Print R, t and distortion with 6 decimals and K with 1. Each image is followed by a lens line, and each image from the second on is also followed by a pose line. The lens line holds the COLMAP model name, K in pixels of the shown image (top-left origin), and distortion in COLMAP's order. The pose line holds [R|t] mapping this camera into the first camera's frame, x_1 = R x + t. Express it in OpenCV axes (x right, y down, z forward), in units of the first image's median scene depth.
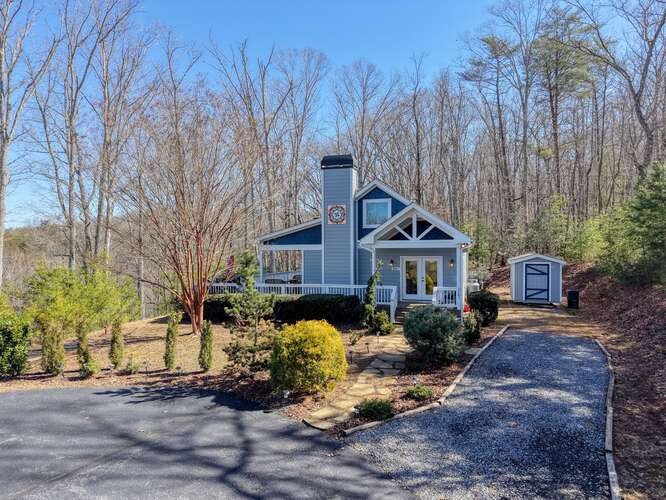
lens RADIAL K [[439.9, 0, 331.2], [0, 439.9, 252.0], [0, 0, 1]] dist [0.012829, -0.008458]
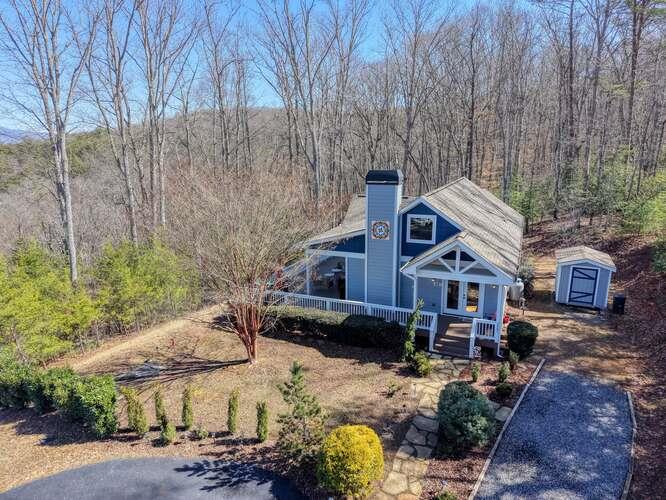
lens RADIAL K [[439.9, 0, 332.2], [0, 439.9, 251.1], [0, 0, 1]] dist [0.012829, -0.008458]
pose [[0.994903, 0.017627, -0.099285, 0.003617], [0.005085, 0.974582, 0.223974, -0.292647], [0.100710, -0.223338, 0.969525, -0.002551]]
